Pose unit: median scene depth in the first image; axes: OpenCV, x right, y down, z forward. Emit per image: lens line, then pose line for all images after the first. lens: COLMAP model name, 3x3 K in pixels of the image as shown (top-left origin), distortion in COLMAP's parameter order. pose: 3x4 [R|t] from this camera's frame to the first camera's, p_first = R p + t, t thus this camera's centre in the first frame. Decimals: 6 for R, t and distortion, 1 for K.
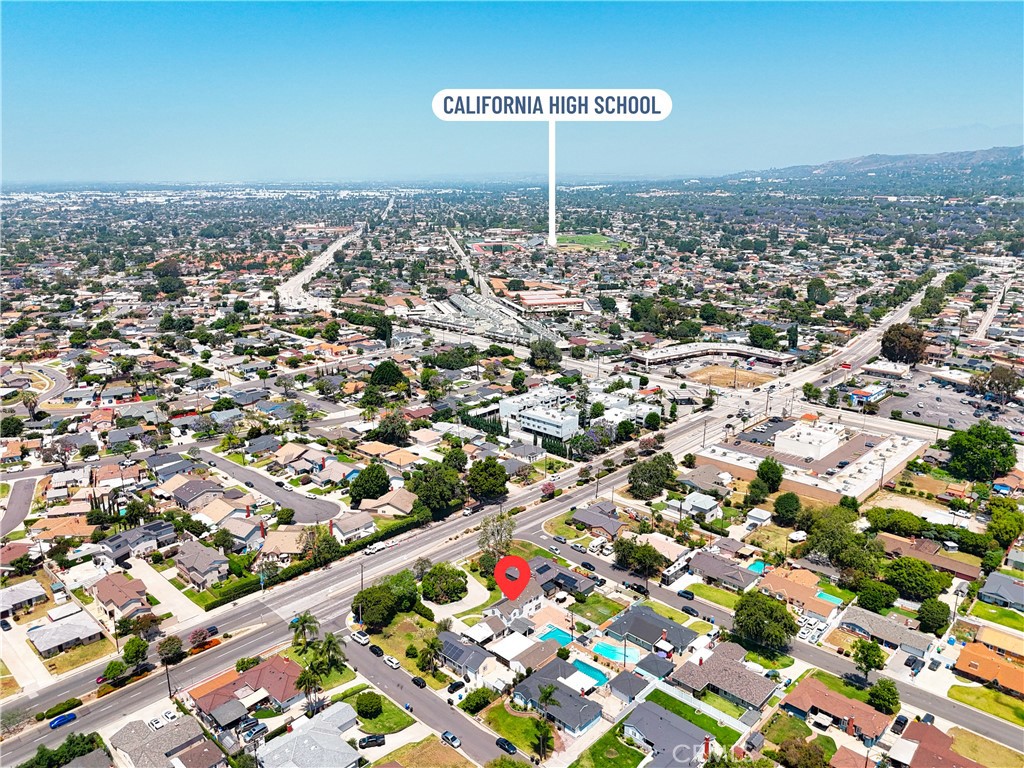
lens RADIAL K [[758.8, 0, 512.0], [0, 758.8, 384.0], [0, 0, 1]] dist [0.101797, -0.117986]
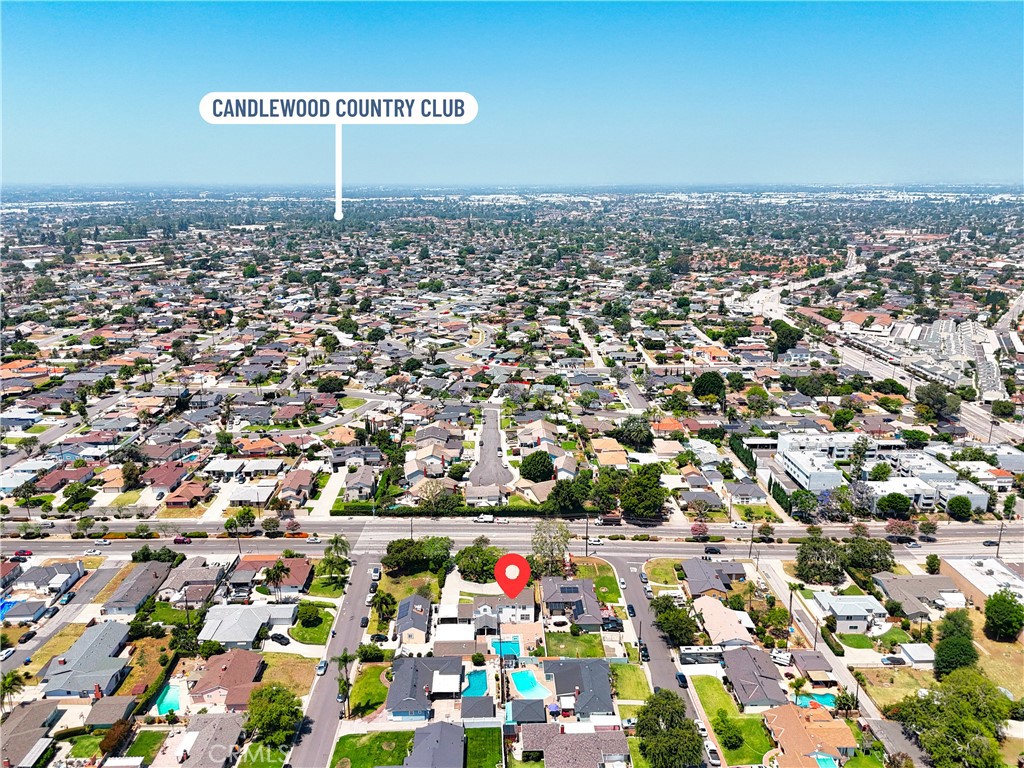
lens RADIAL K [[761.6, 0, 511.9], [0, 761.6, 404.1], [0, 0, 1]] dist [0.122118, 0.000134]
pose [[0.716947, 0.209931, -0.664768, 0.515790], [-0.193637, 0.976026, 0.099389, -0.059804], [0.669695, 0.057467, 0.740409, 0.194540]]
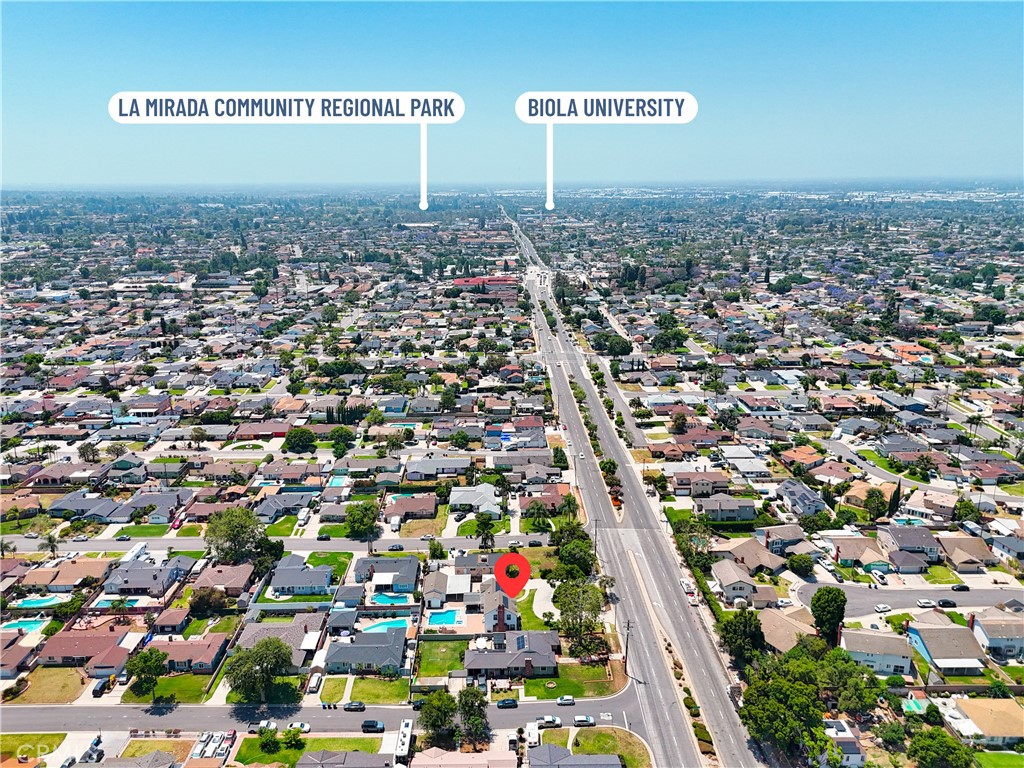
lens RADIAL K [[758.8, 0, 512.0], [0, 758.8, 384.0], [0, 0, 1]] dist [0.101797, -0.117986]
pose [[-0.710851, 0.200521, -0.674153, 0.489741], [-0.175691, 0.877490, 0.446256, -0.340304], [0.681046, 0.435664, -0.588535, 1.204664]]
